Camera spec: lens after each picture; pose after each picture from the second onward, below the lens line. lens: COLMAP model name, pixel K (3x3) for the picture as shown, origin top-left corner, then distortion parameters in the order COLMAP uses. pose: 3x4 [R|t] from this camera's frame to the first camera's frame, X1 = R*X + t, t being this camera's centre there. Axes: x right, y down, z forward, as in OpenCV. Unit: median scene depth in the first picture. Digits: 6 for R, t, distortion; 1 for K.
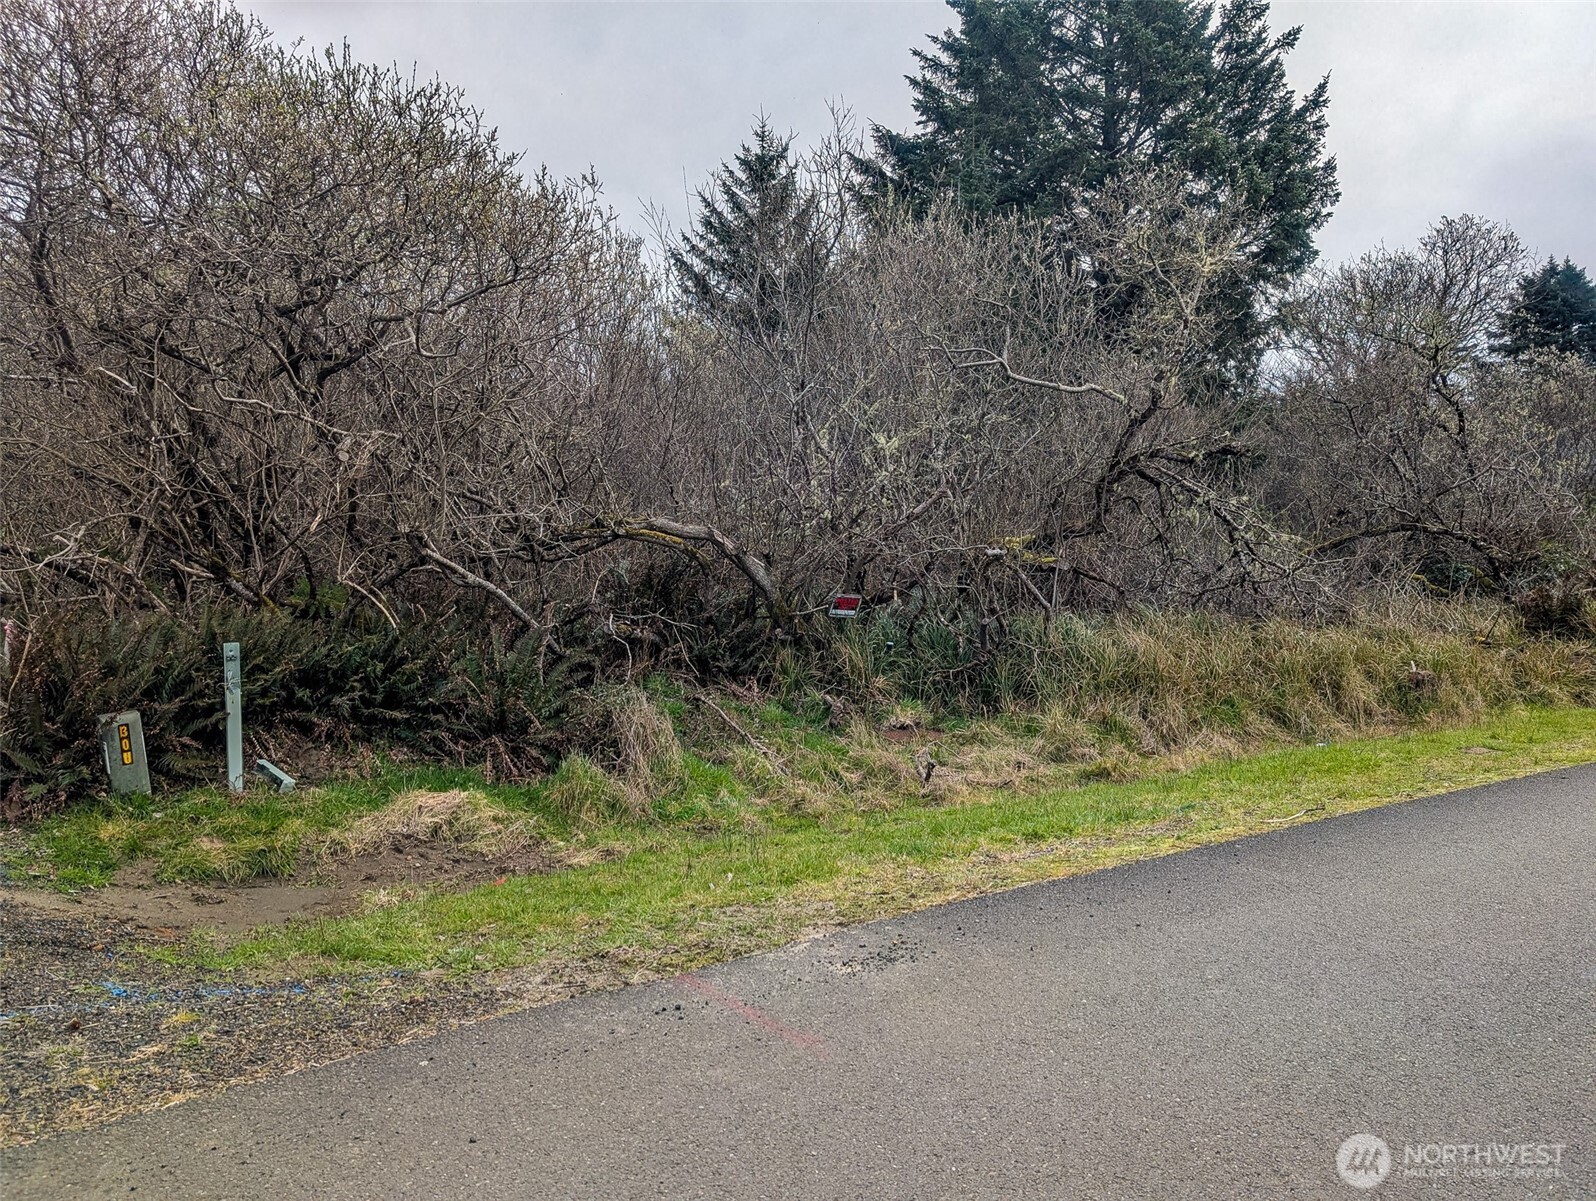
lens RADIAL K [[1121.1, 0, 801.3], [0, 1121.1, 603.3], [0, 0, 1]] dist [0.017909, -0.022350]
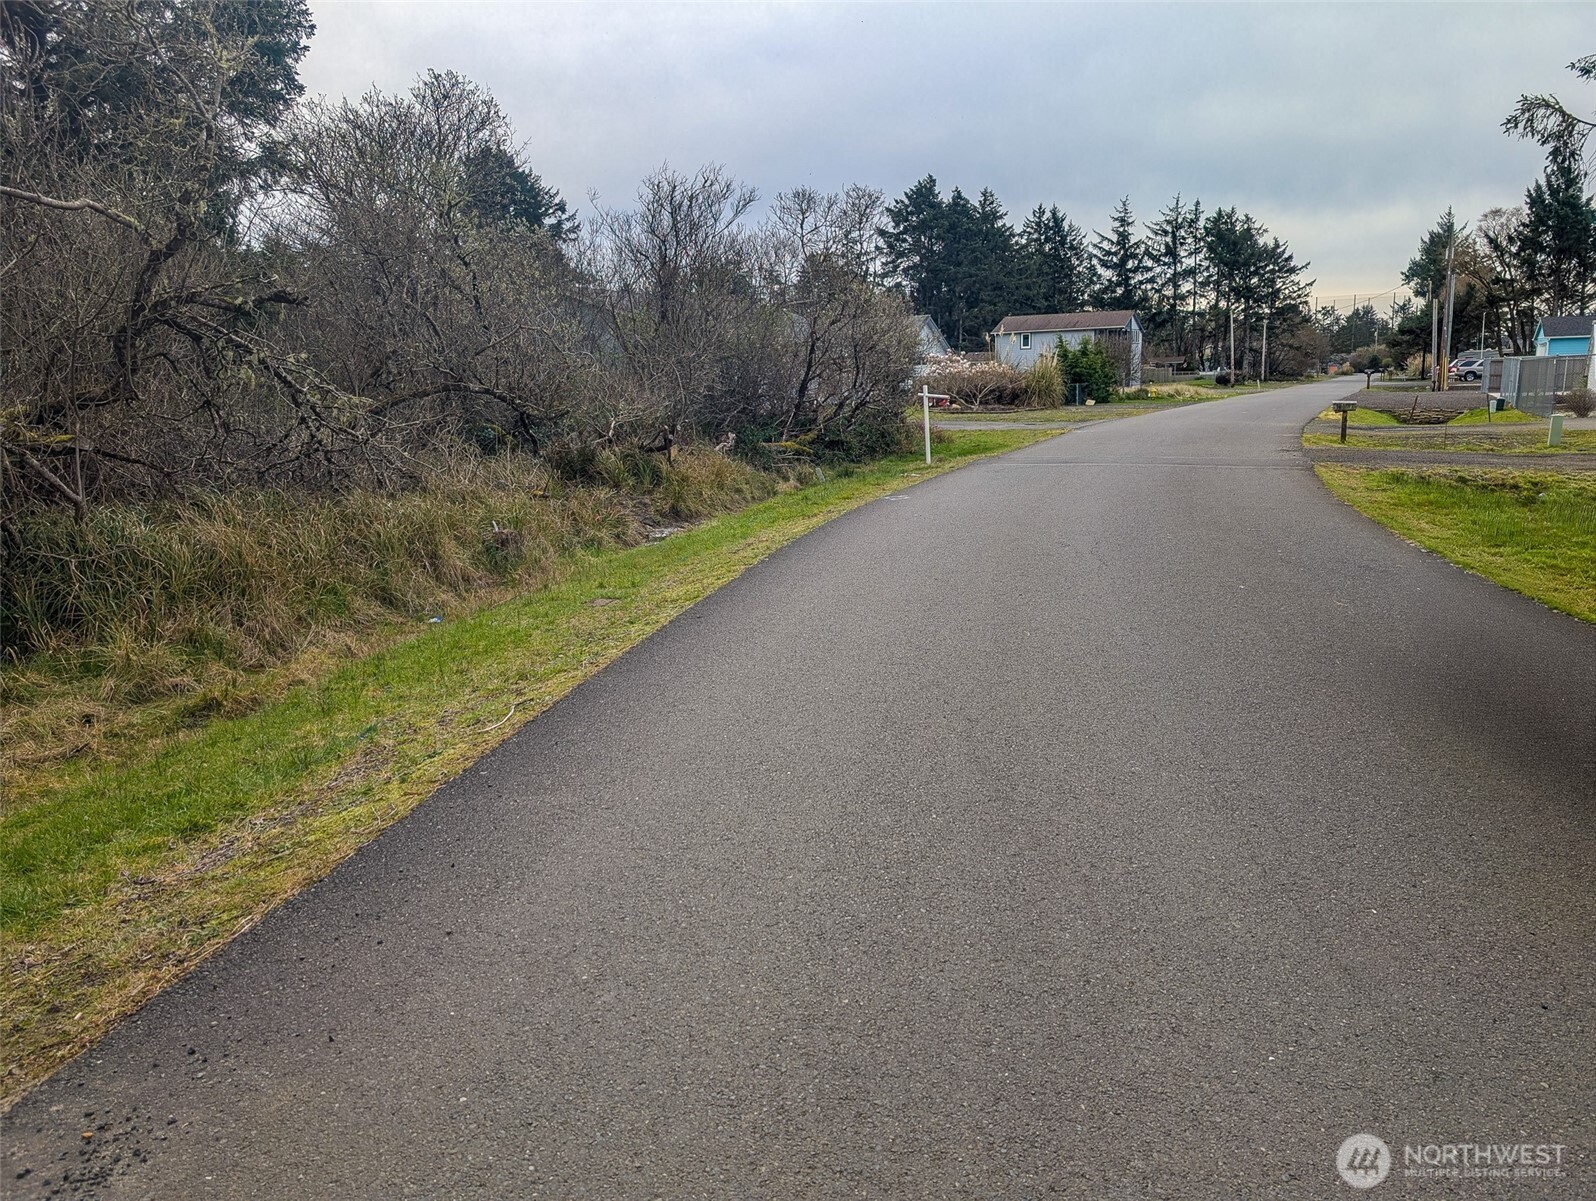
lens RADIAL K [[1121.1, 0, 796.8], [0, 1121.1, 609.5], [0, 0, 1]] dist [0.017909, -0.022350]
pose [[0.668982, -0.164434, 0.724862, -0.014409], [0.076145, 0.985253, 0.153229, -0.003798], [-0.739368, -0.047313, 0.671637, 0.124576]]
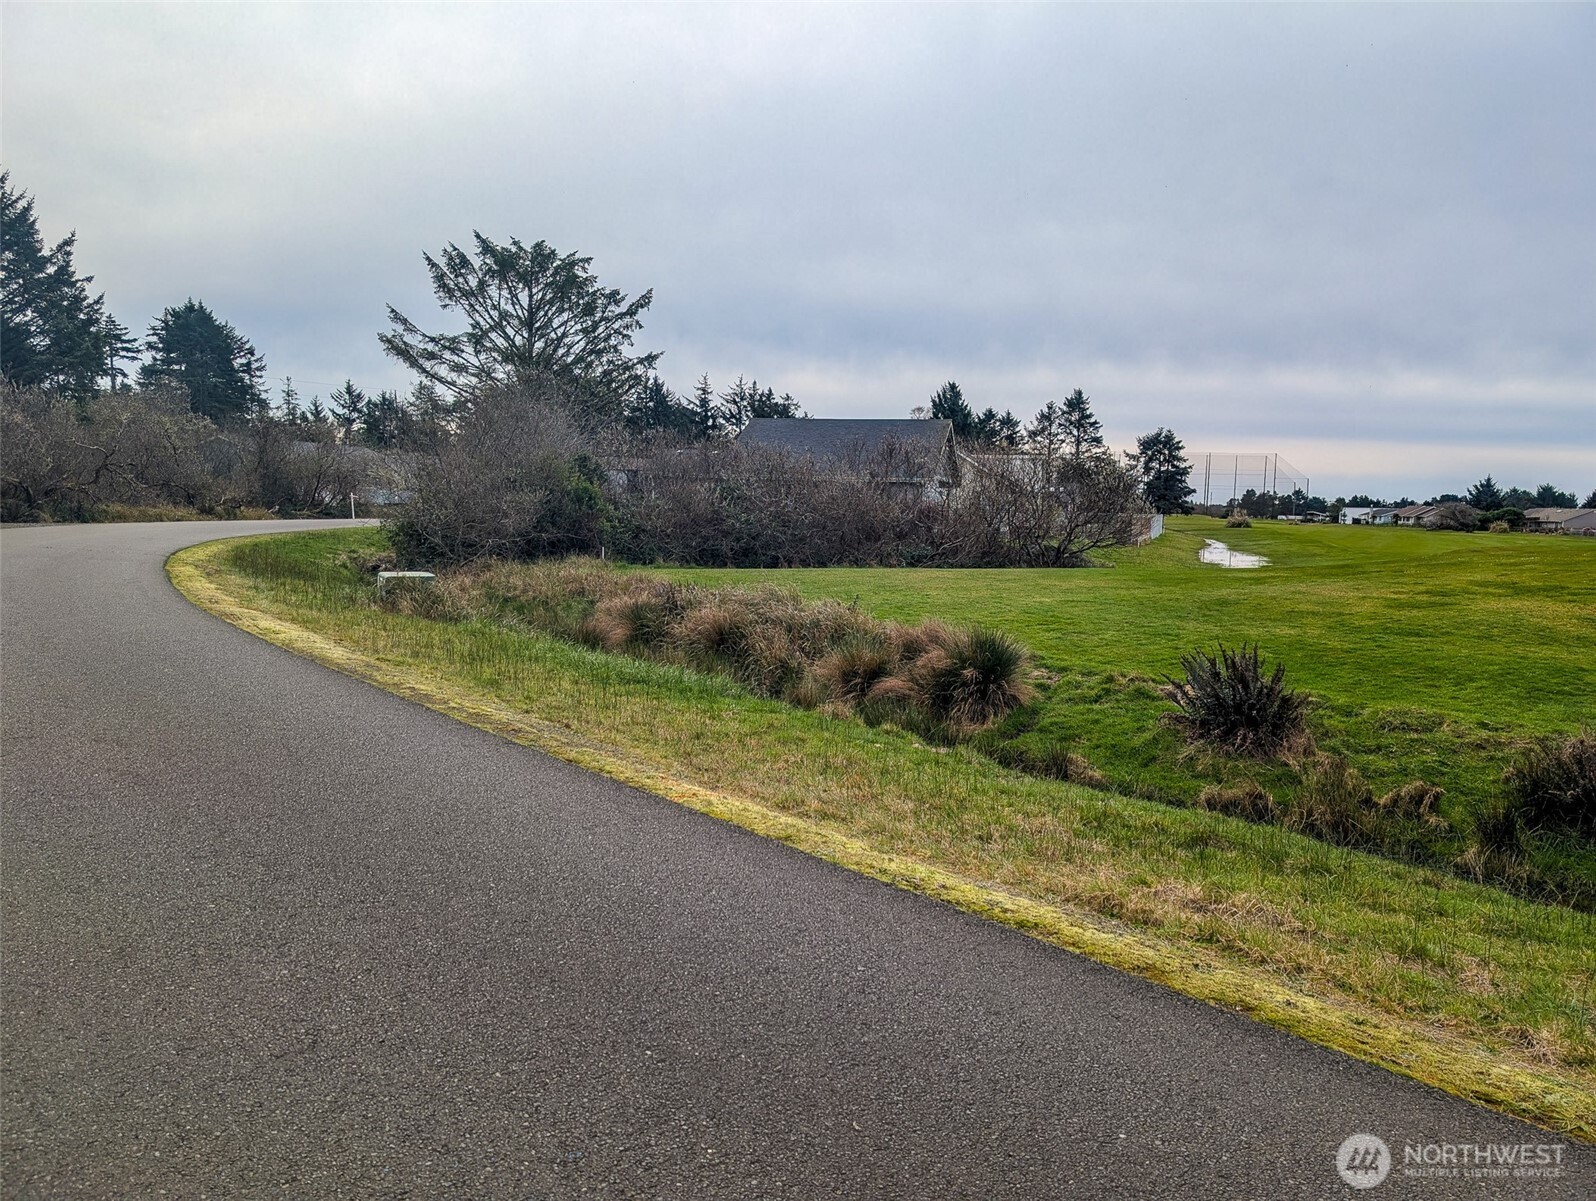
lens RADIAL K [[1121.1, 0, 795.6], [0, 1121.1, 606.1], [0, 0, 1]] dist [0.017909, -0.022350]
pose [[0.478220, -0.066678, 0.875705, -2.127791], [0.032551, 0.997774, 0.058197, 0.225866], [-0.877636, 0.000674, 0.479326, -3.159900]]
